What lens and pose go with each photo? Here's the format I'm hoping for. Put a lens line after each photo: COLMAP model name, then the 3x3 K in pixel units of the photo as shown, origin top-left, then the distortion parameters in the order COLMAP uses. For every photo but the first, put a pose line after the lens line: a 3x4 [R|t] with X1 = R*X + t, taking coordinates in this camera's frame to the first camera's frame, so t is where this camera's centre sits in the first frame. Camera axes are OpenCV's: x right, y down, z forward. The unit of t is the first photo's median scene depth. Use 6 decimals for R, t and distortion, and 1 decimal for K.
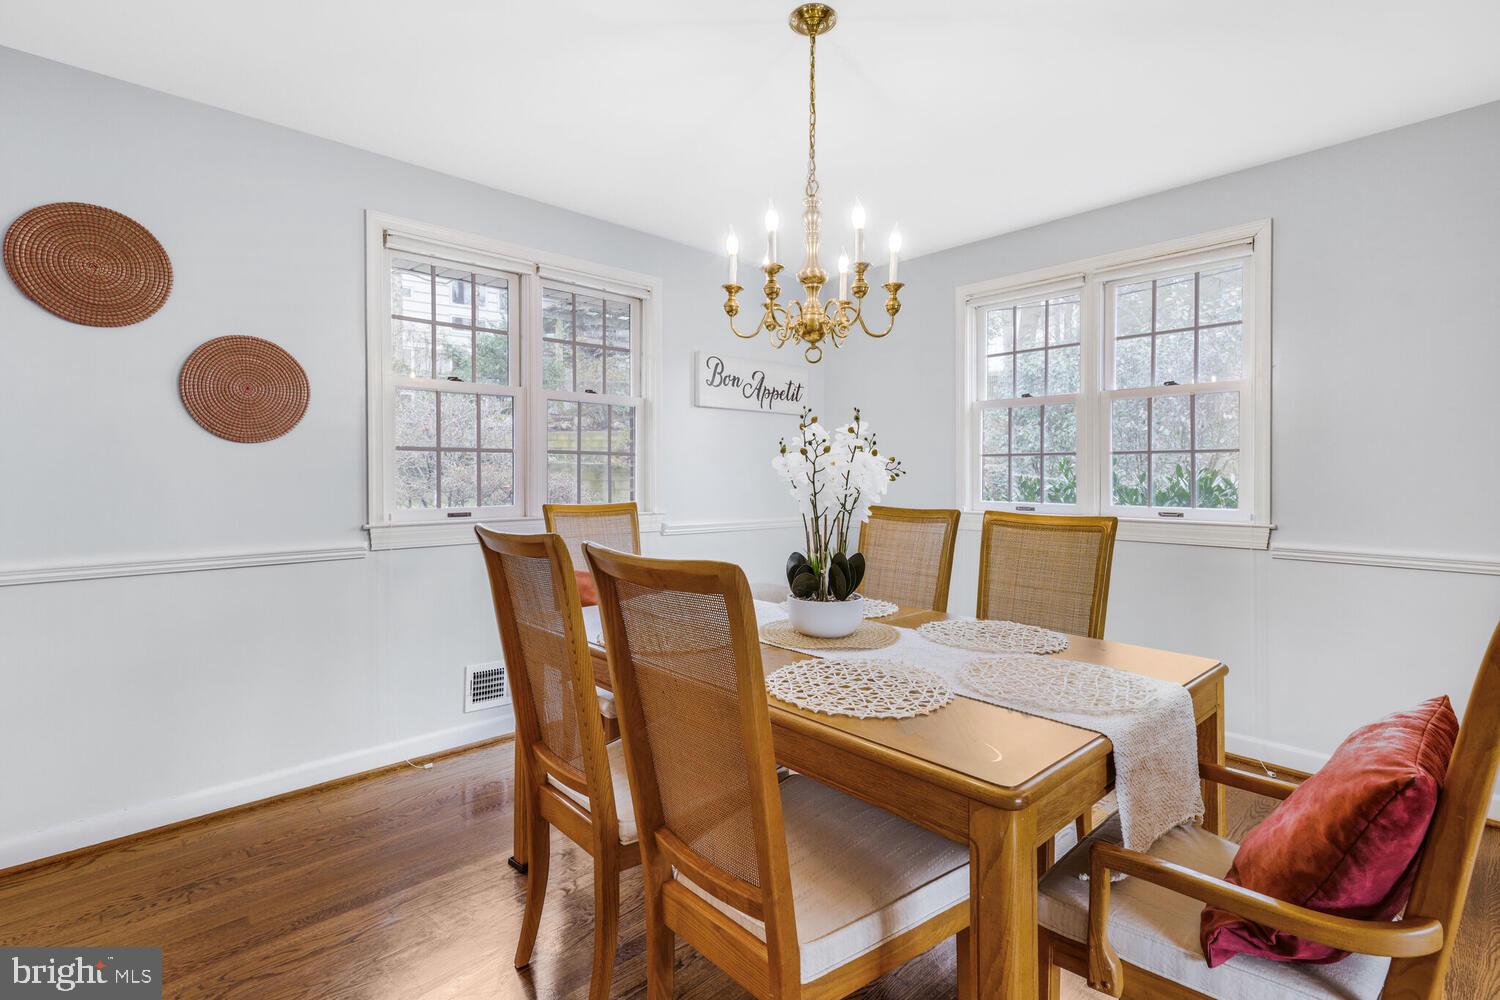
lens RADIAL K [[693.3, 0, 760.9], [0, 693.3, 492.0], [0, 0, 1]] dist [-0.000686, -0.000121]
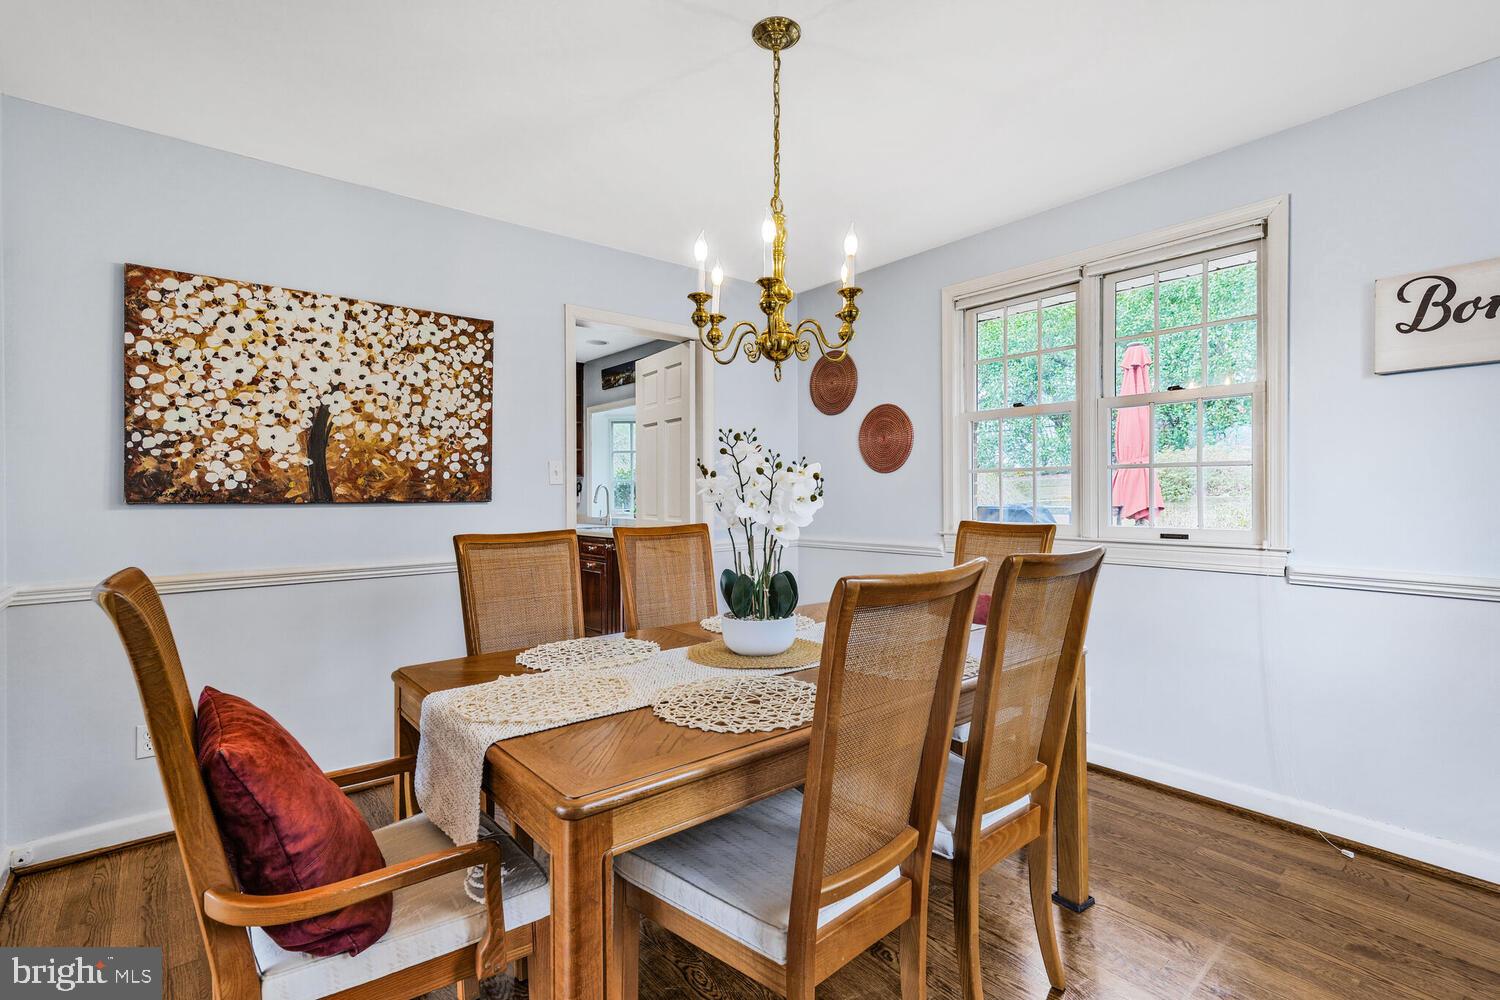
lens RADIAL K [[693.3, 0, 760.9], [0, 693.3, 492.0], [0, 0, 1]] dist [-0.000686, -0.000121]
pose [[-0.051795, -0.005563, -0.998642, 0.545302], [-0.020913, 0.999771, -0.004484, -0.010177], [0.998439, 0.020652, -0.051900, 0.531969]]
